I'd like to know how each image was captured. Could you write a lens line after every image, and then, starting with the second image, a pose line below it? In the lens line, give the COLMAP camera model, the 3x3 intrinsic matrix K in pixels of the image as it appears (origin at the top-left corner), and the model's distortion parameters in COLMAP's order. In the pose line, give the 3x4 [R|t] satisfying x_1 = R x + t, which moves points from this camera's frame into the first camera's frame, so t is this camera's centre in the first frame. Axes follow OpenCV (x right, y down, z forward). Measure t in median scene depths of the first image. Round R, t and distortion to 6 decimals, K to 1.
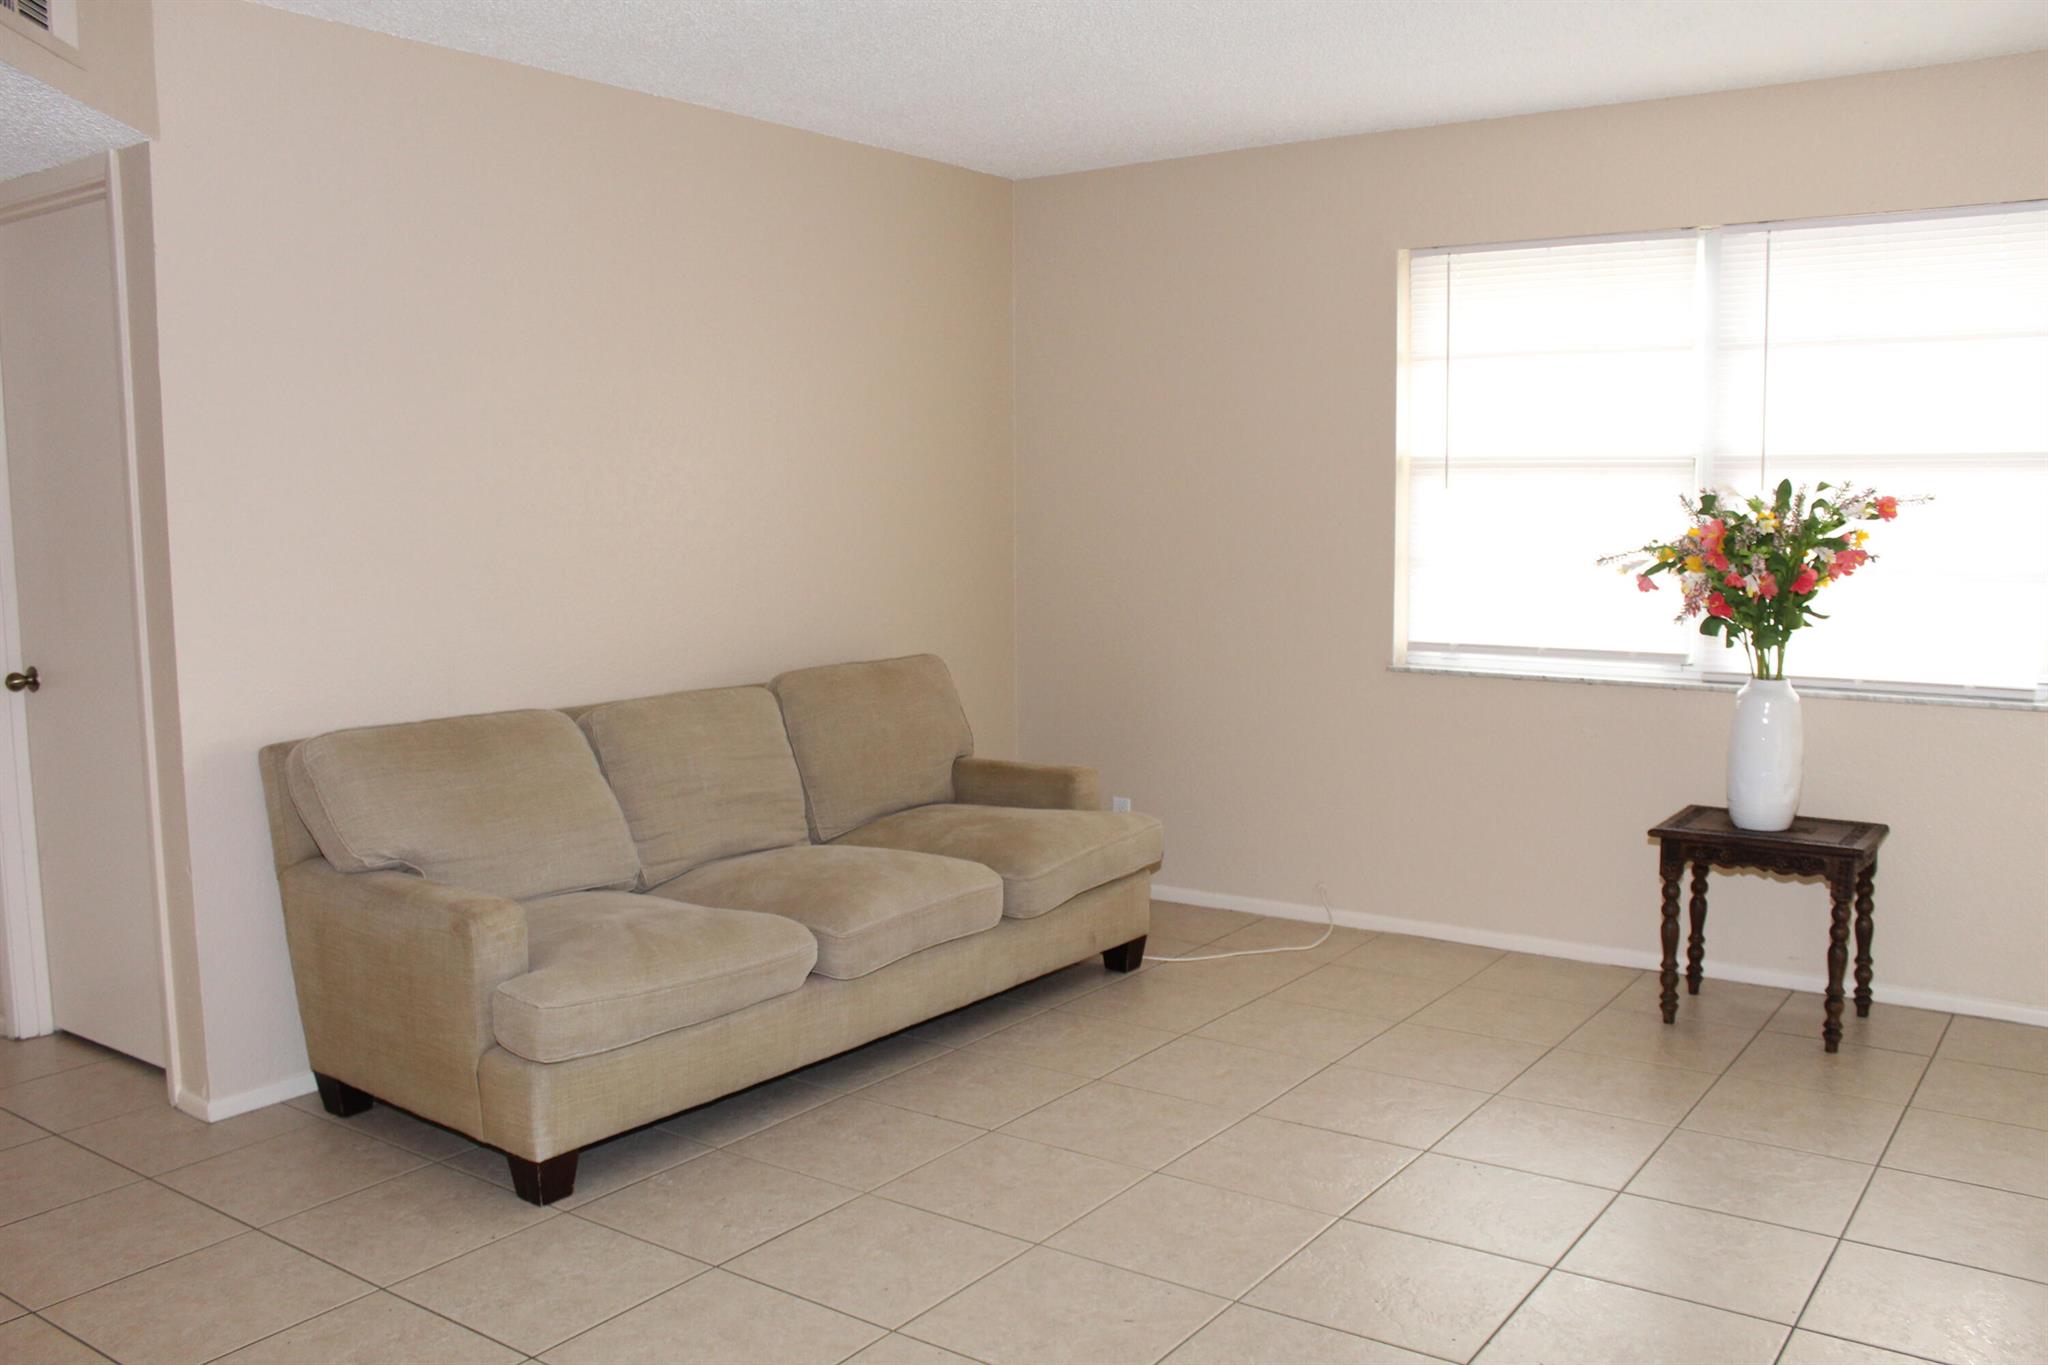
lens RADIAL K [[1731.6, 0, 1005.3], [0, 1731.6, 664.2], [0, 0, 1]] dist [-0.157674, 0.138771]
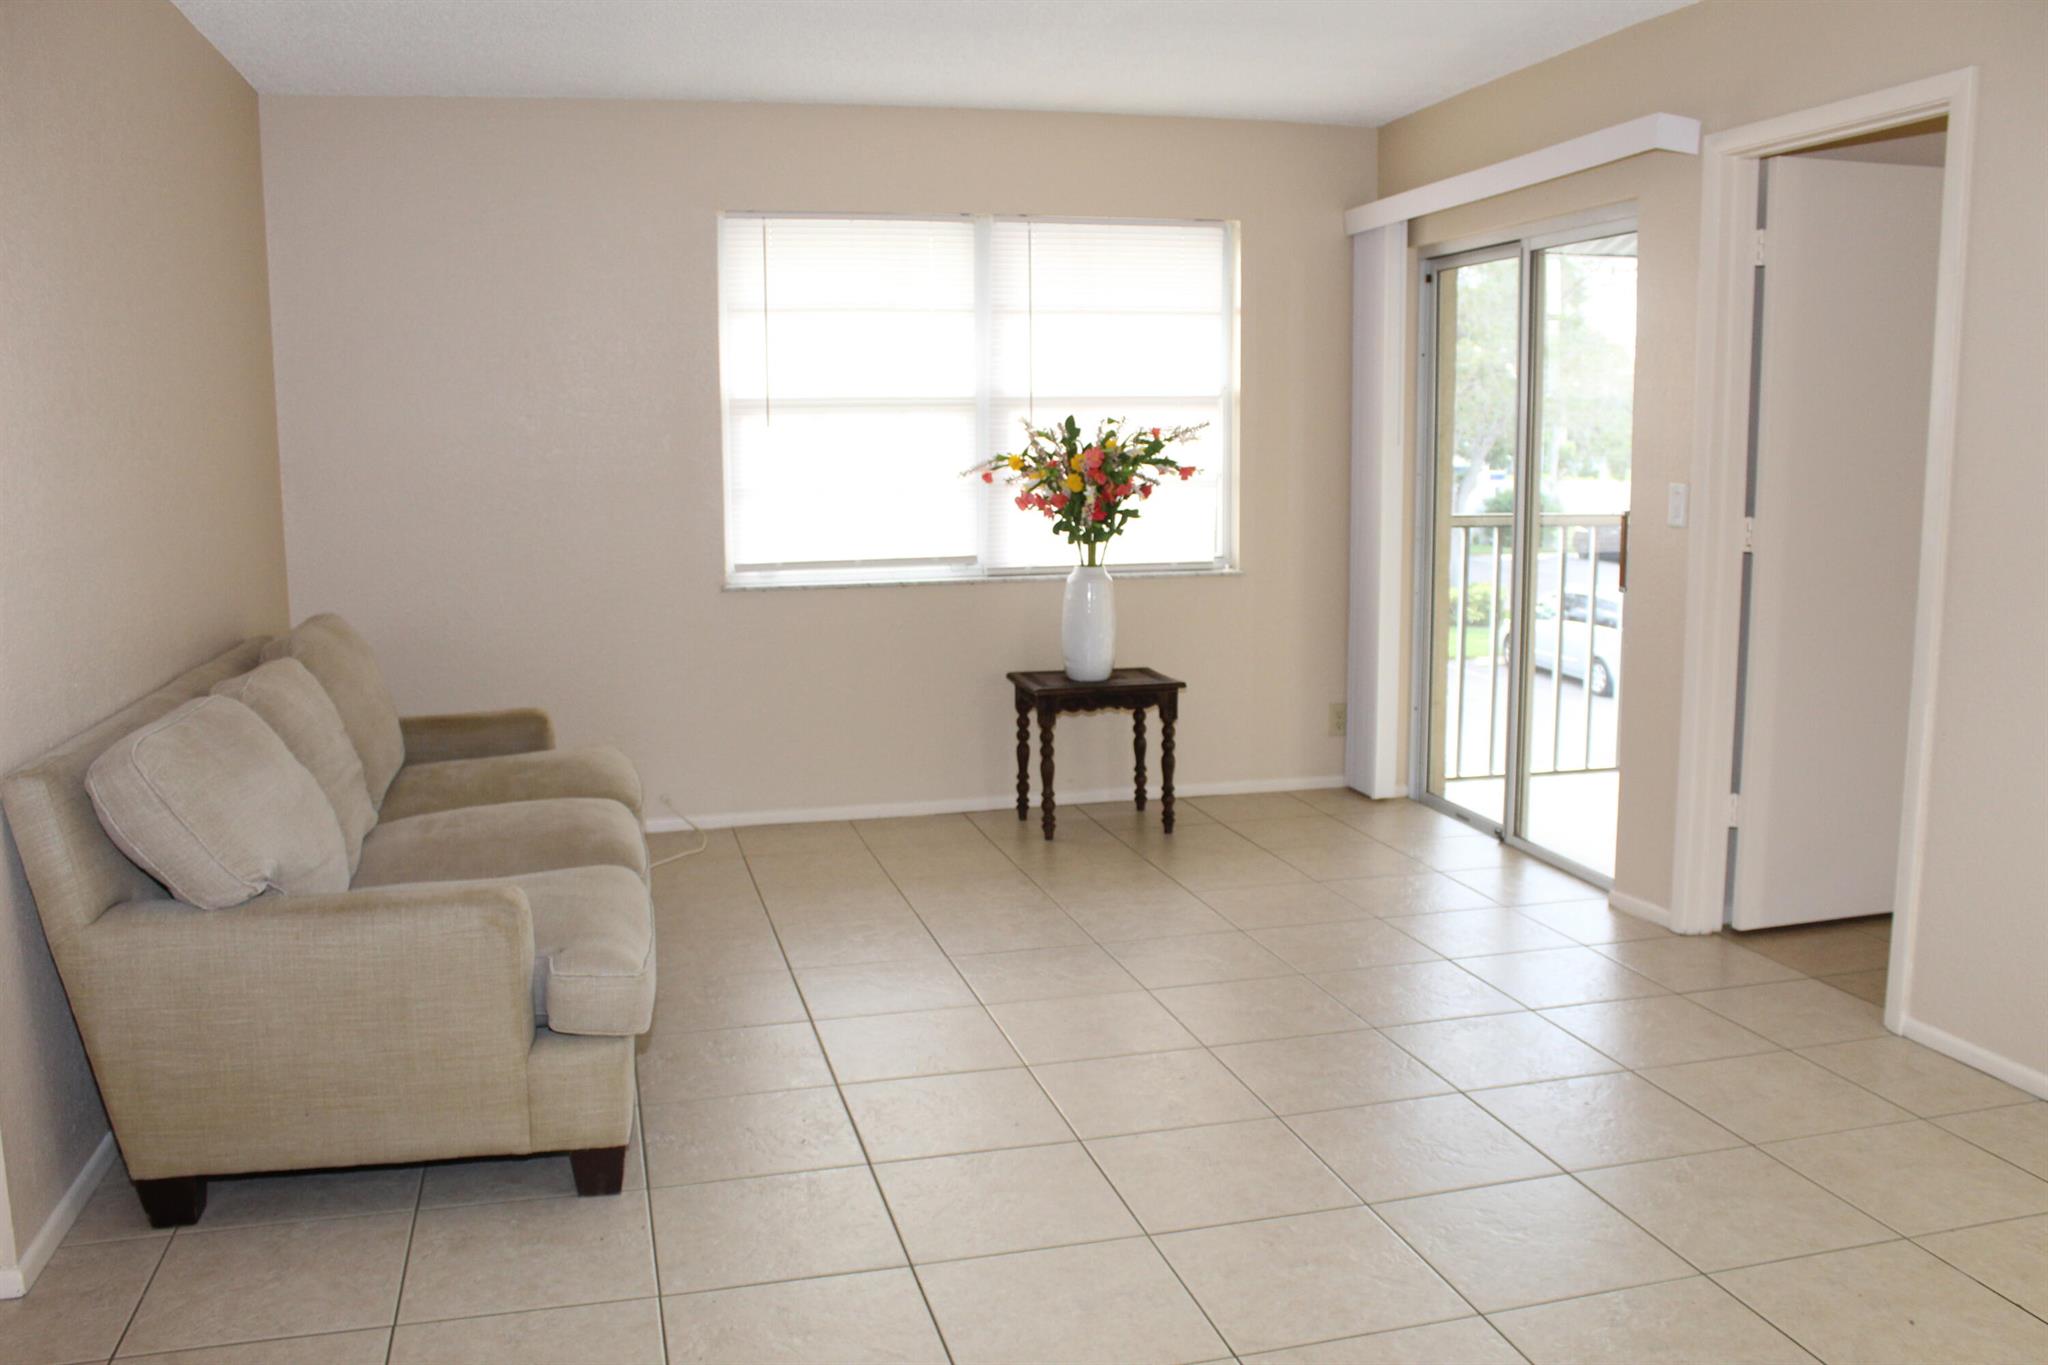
lens RADIAL K [[1731.6, 0, 1024.2], [0, 1731.6, 676.5], [0, 0, 1]] dist [-0.157674, 0.138771]
pose [[0.640583, -0.110538, 0.759891, -0.581721], [0.080023, 0.993806, 0.077106, -0.013726], [-0.763708, 0.011416, 0.645461, 0.154049]]
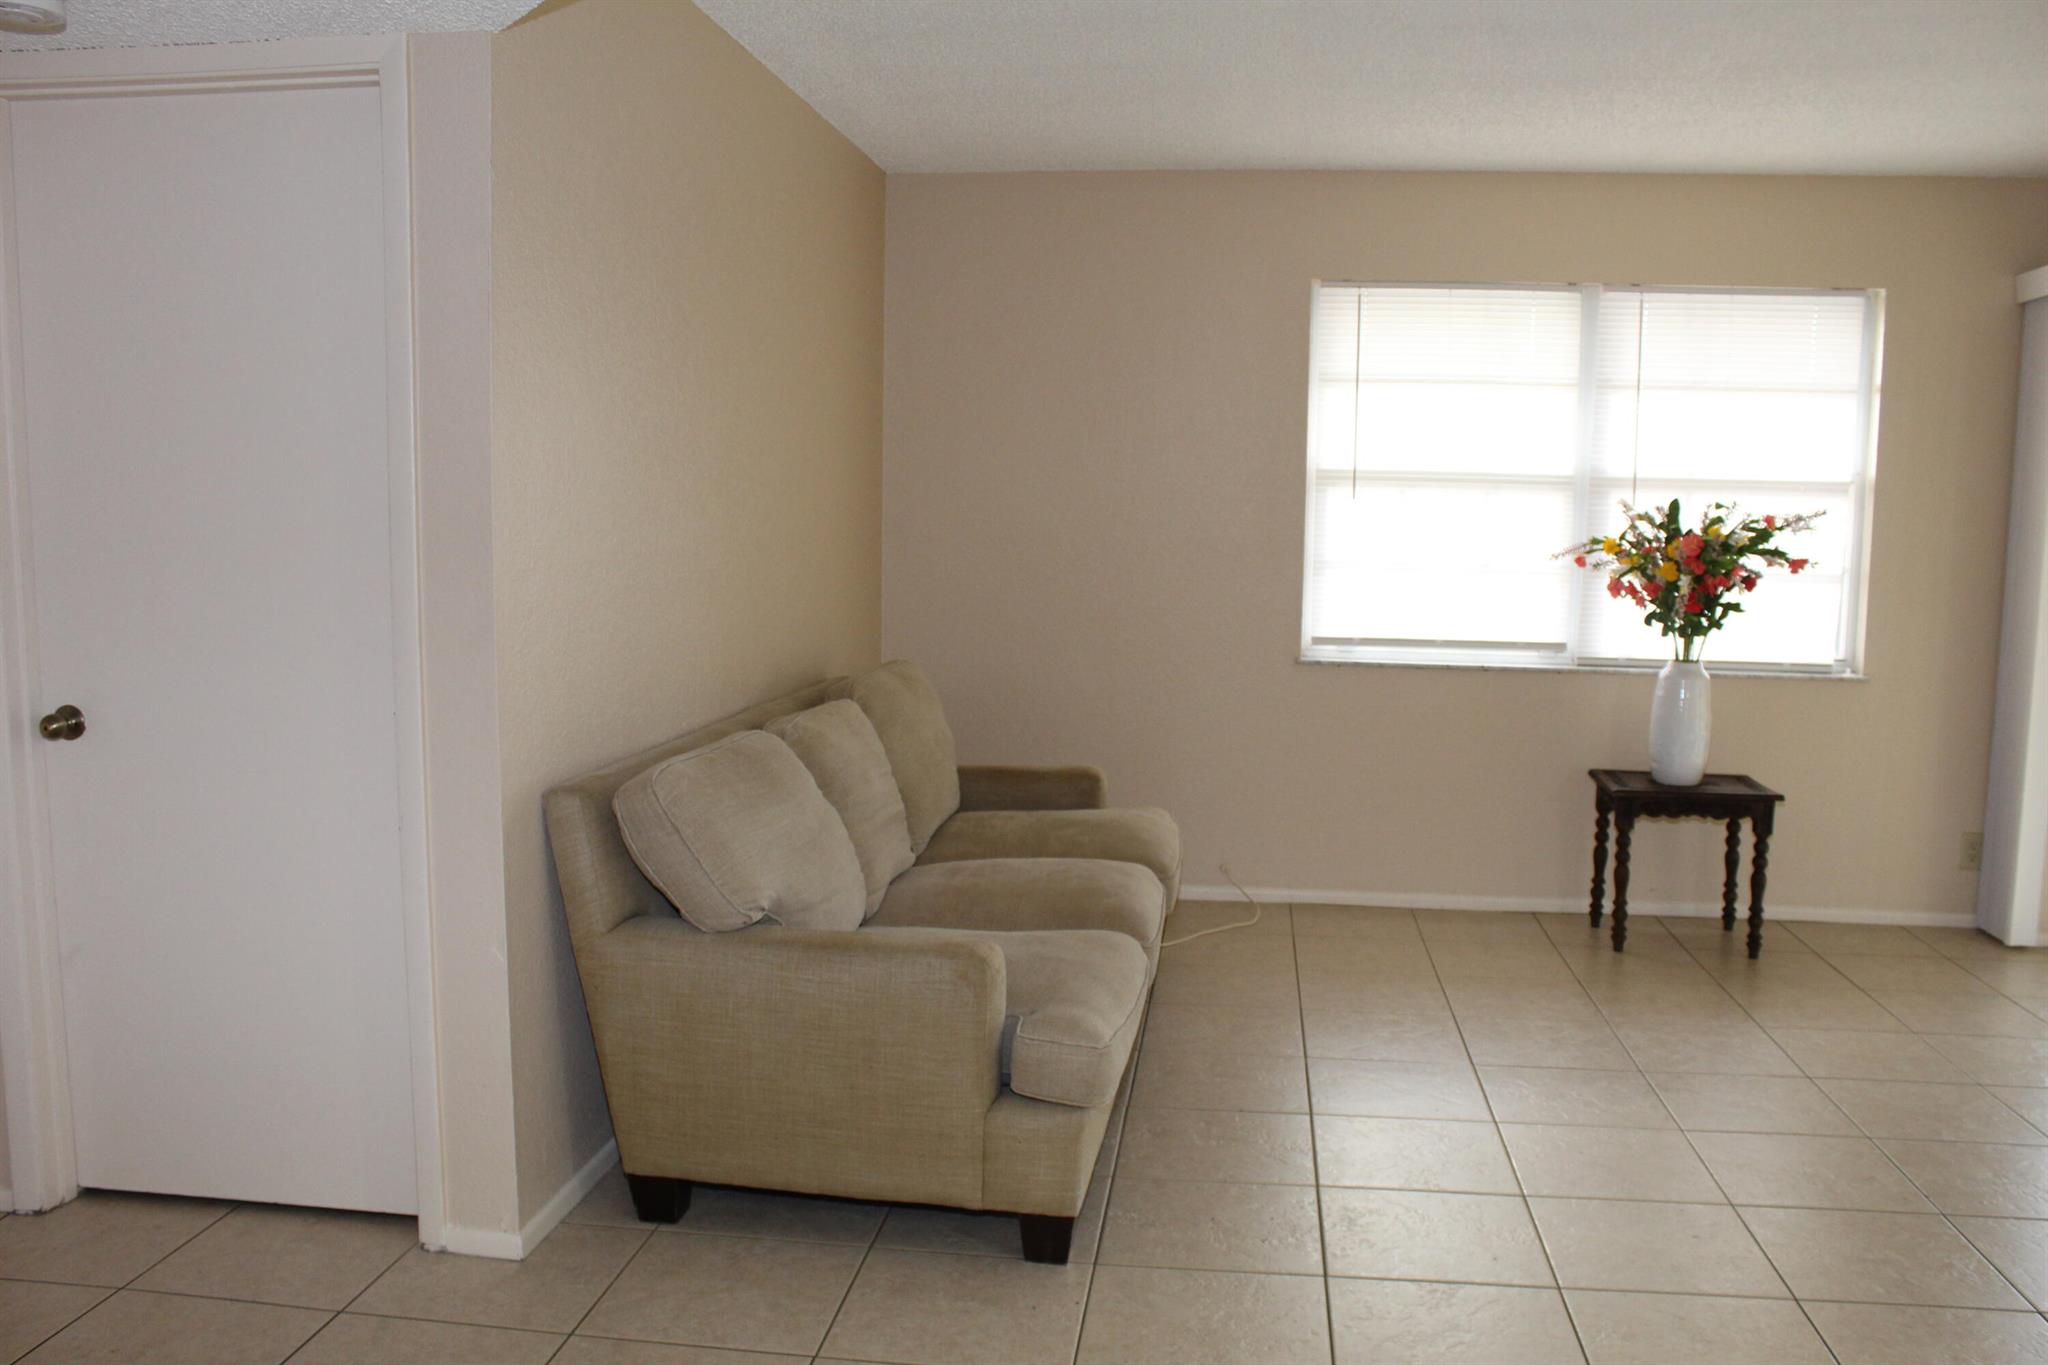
lens RADIAL K [[1731.6, 0, 1028.5], [0, 1731.6, 677.5], [0, 0, 1]] dist [-0.157674, 0.138771]
pose [[0.878827, -0.030009, 0.476196, -0.519427], [0.024445, 0.999541, 0.017875, -0.013047], [-0.476514, -0.004068, 0.879158, 0.134389]]
